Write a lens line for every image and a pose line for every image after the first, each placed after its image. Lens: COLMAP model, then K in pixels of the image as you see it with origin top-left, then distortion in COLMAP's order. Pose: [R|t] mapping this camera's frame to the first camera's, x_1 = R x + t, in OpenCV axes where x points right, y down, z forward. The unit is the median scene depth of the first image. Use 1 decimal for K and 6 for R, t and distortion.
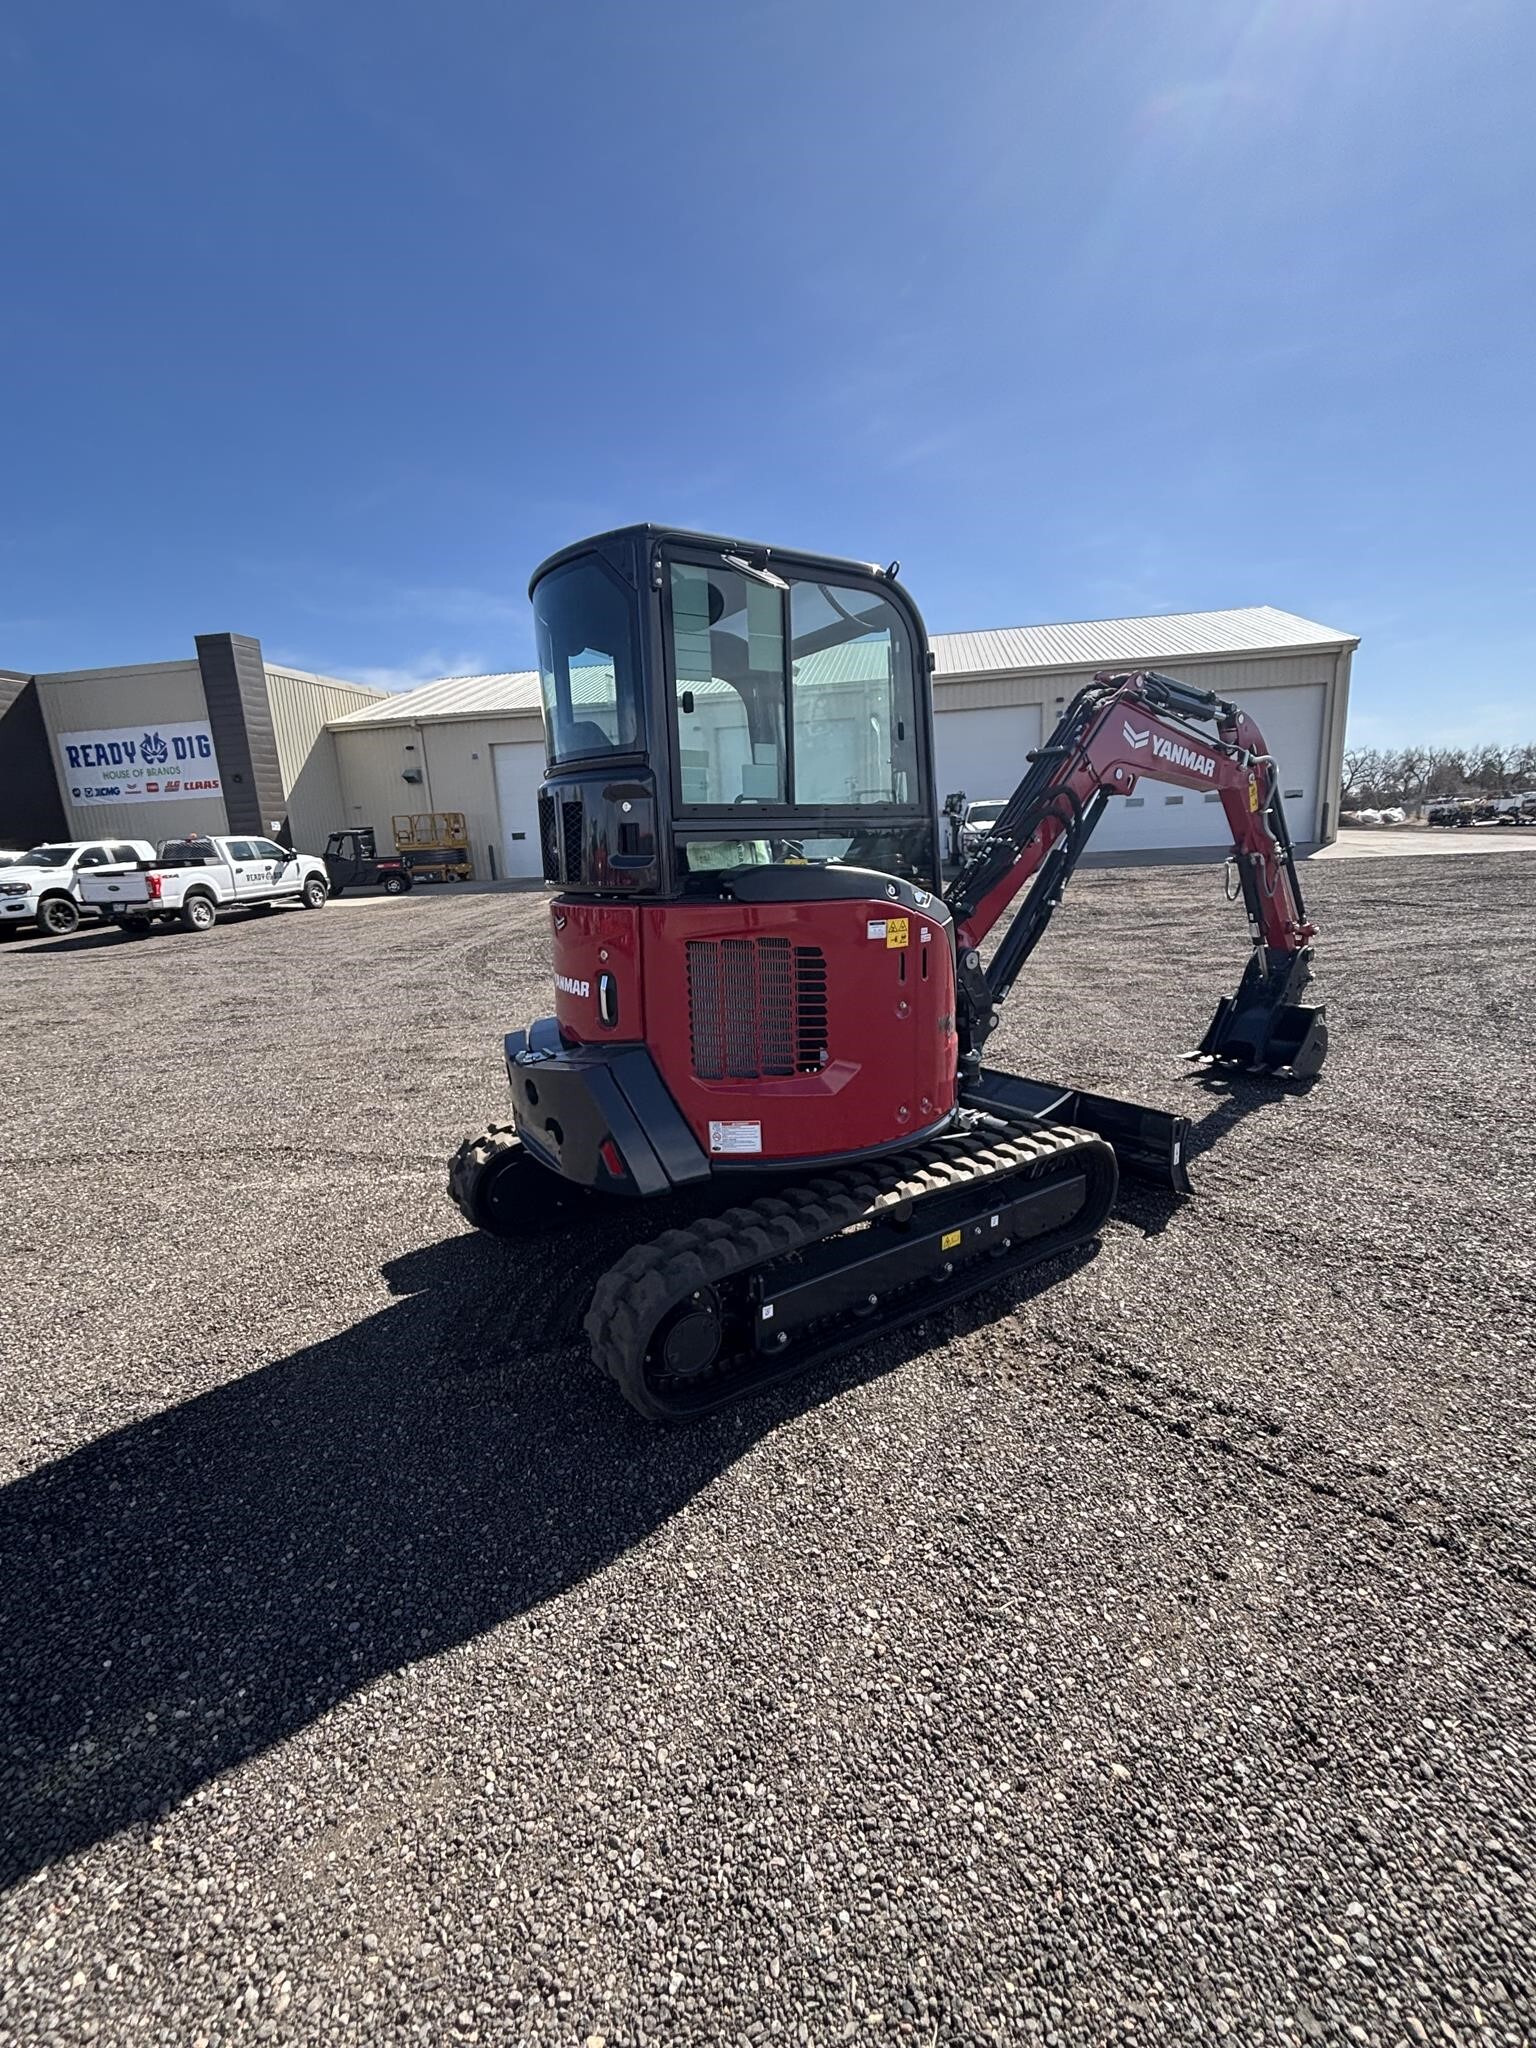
lens RADIAL K [[871.3, 0, 773.4], [0, 871.3, 1019.5], [0, 0, 1]] dist [-0.001576, -0.000018]
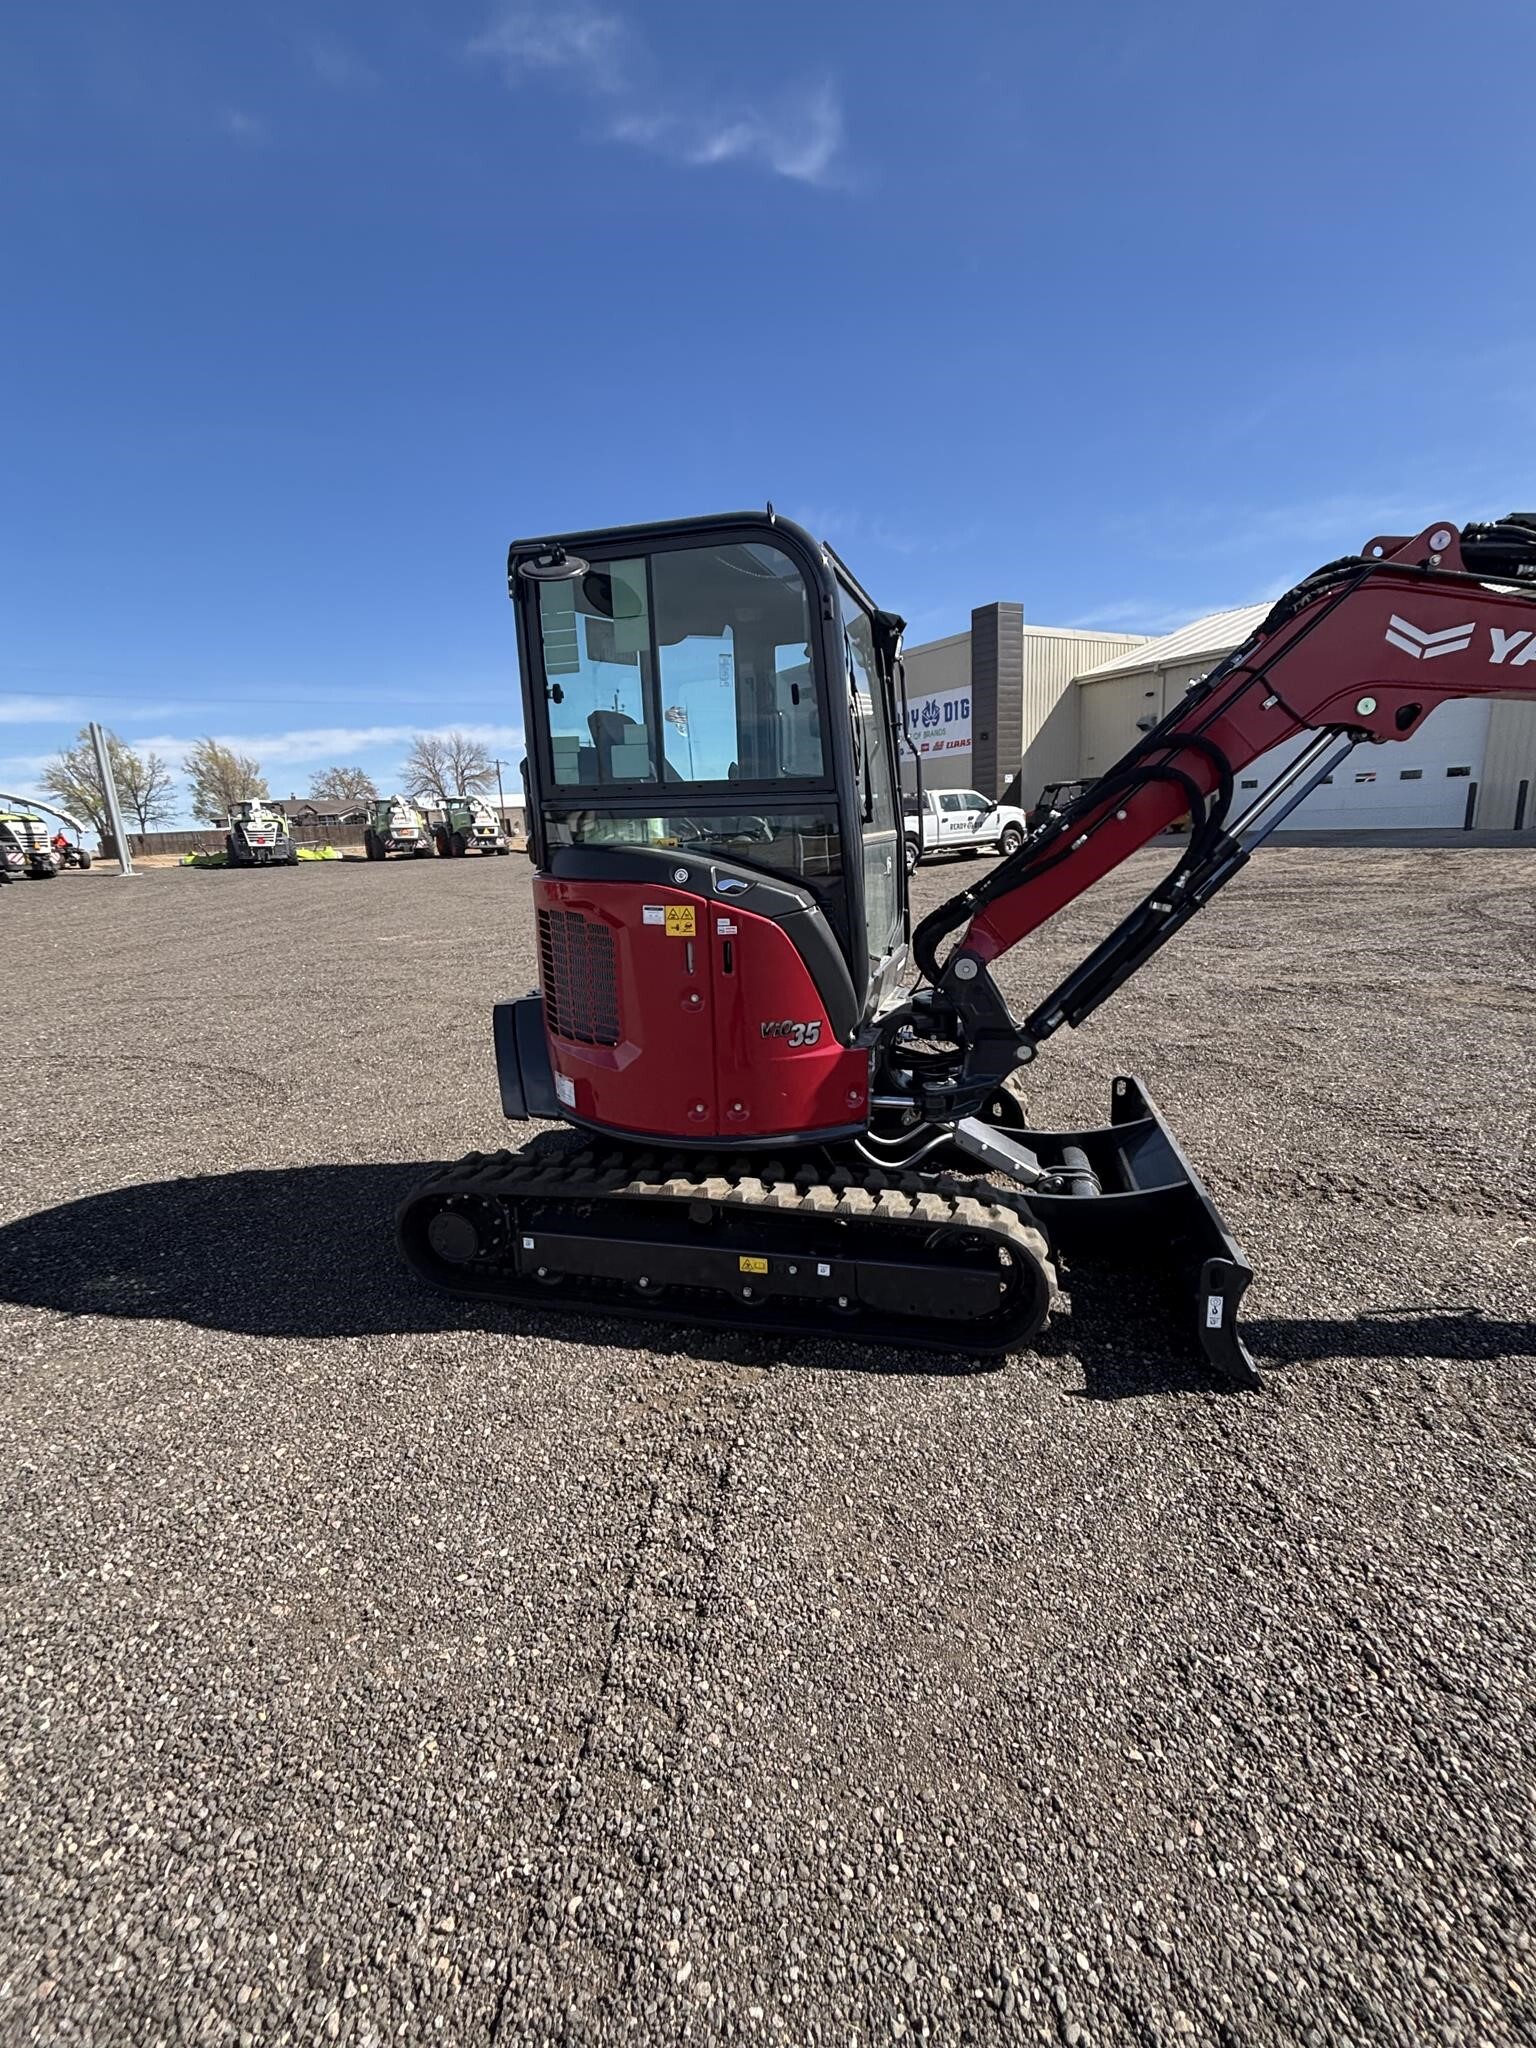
lens RADIAL K [[871.3, 0, 774.3], [0, 871.3, 1020.3], [0, 0, 1]] dist [-0.001576, -0.000018]
pose [[0.663841, 0.183895, -0.724912, 0.864276], [-0.141403, 0.982677, 0.119795, -0.114263], [0.734384, 0.022980, 0.678345, 0.410666]]
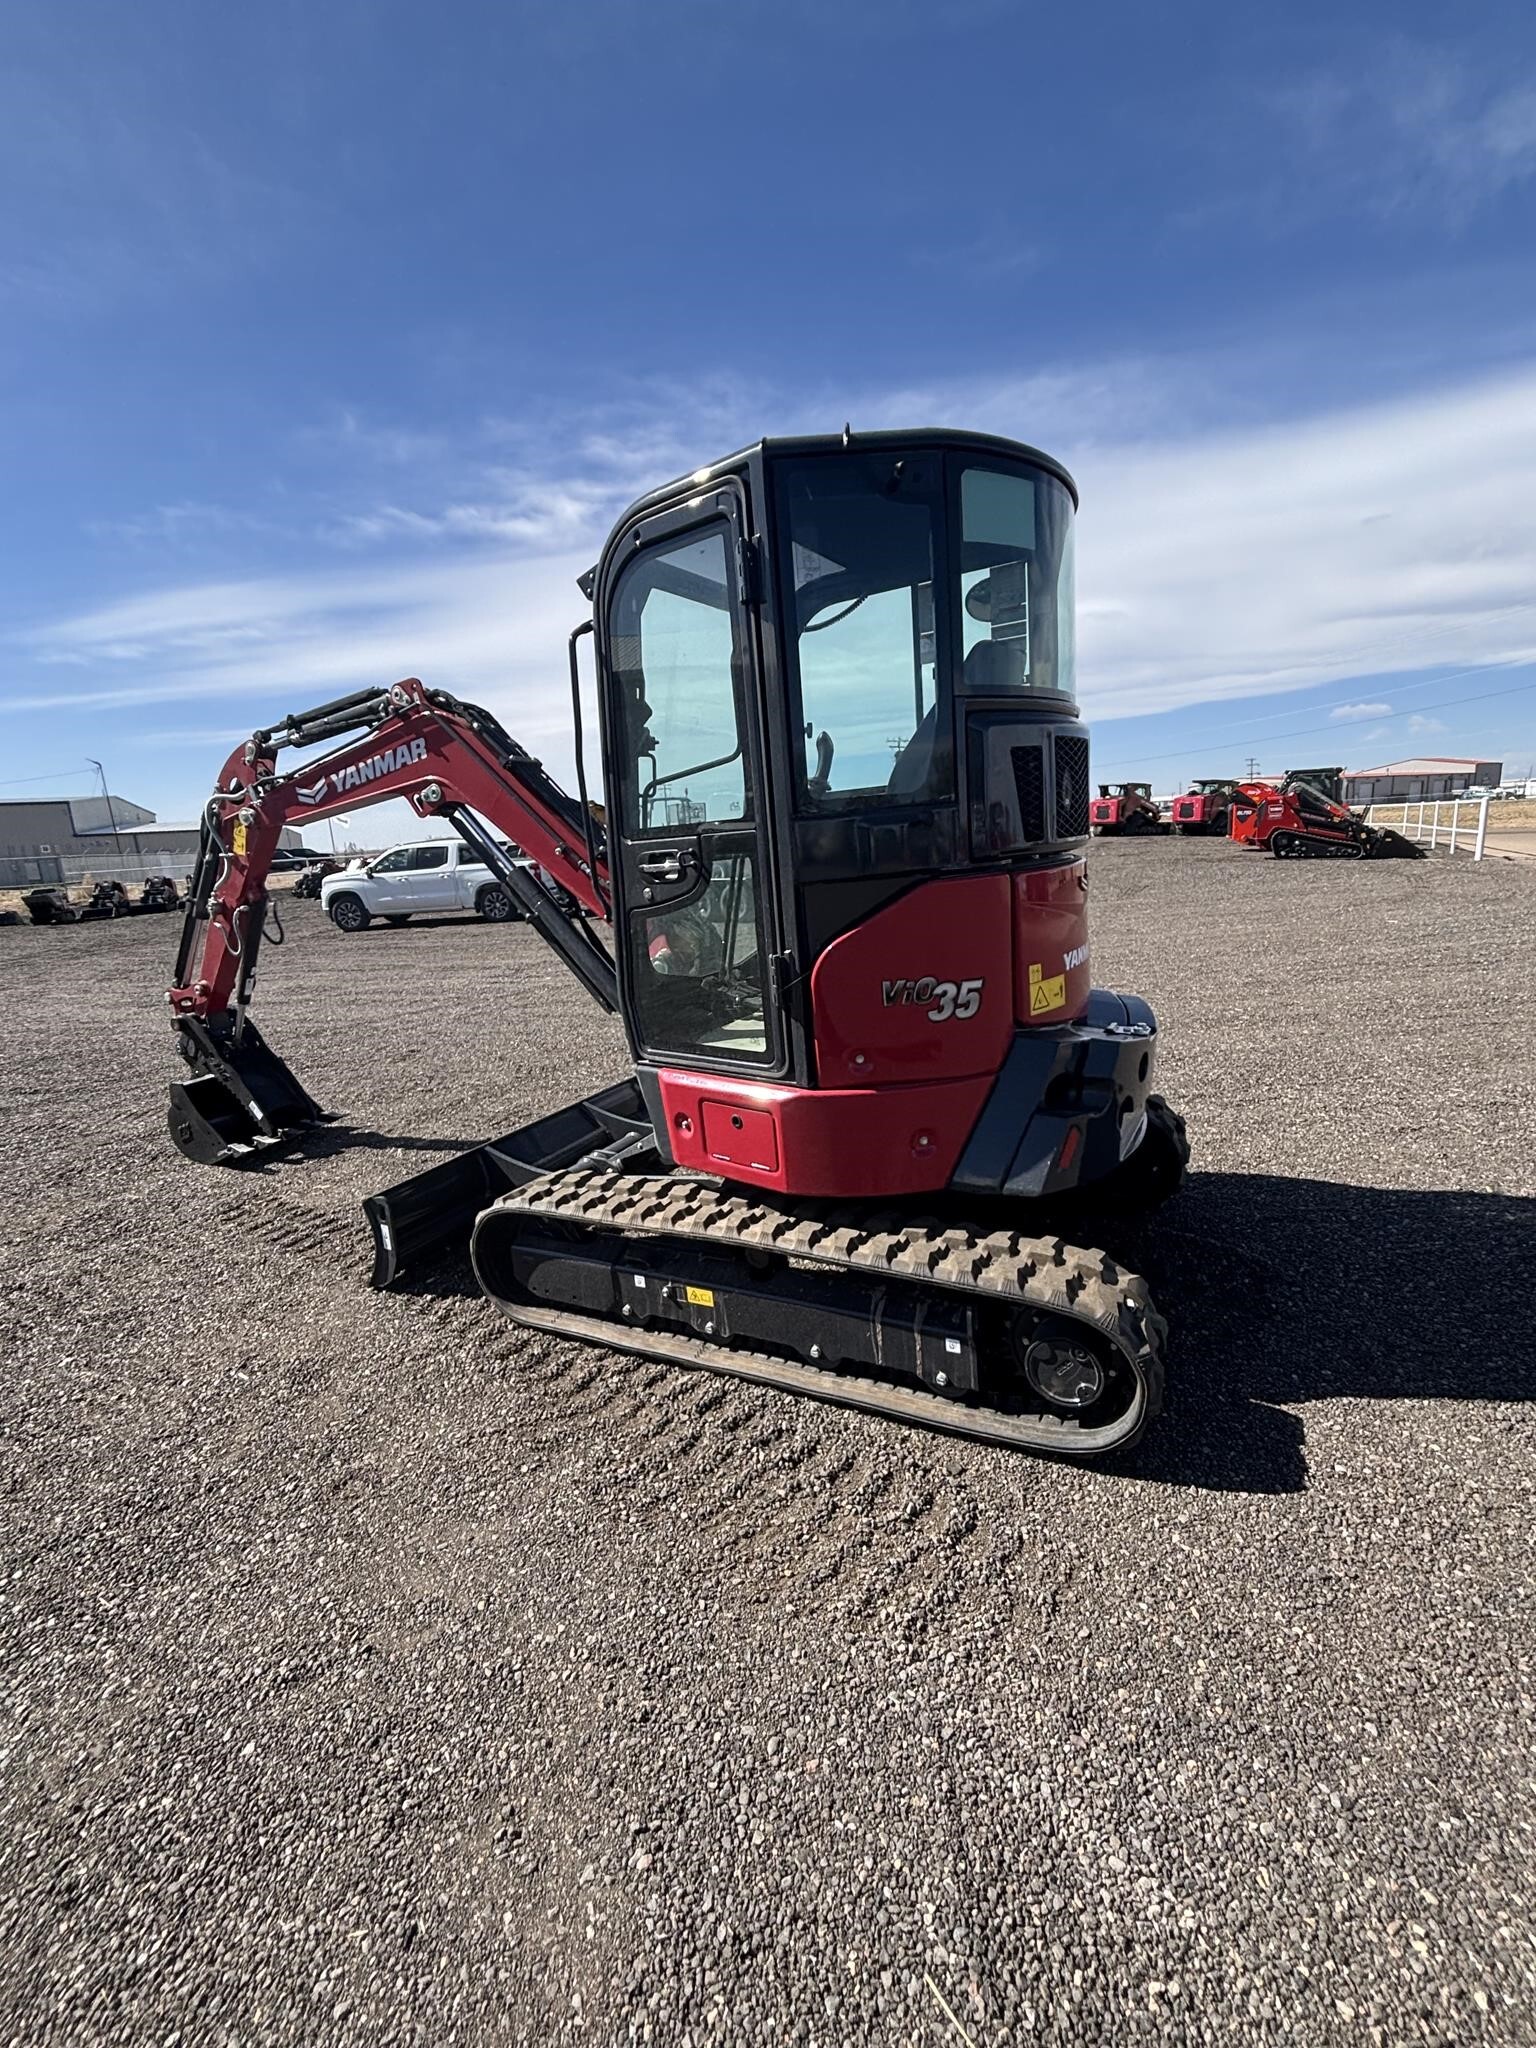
lens RADIAL K [[871.3, 0, 773.5], [0, 871.3, 1022.7], [0, 0, 1]] dist [-0.001576, -0.000018]
pose [[-0.462199, -0.117951, 0.878897, -0.901915], [0.263911, 0.927910, 0.263315, -0.298991], [-0.846595, 0.353654, -0.397750, 1.688961]]
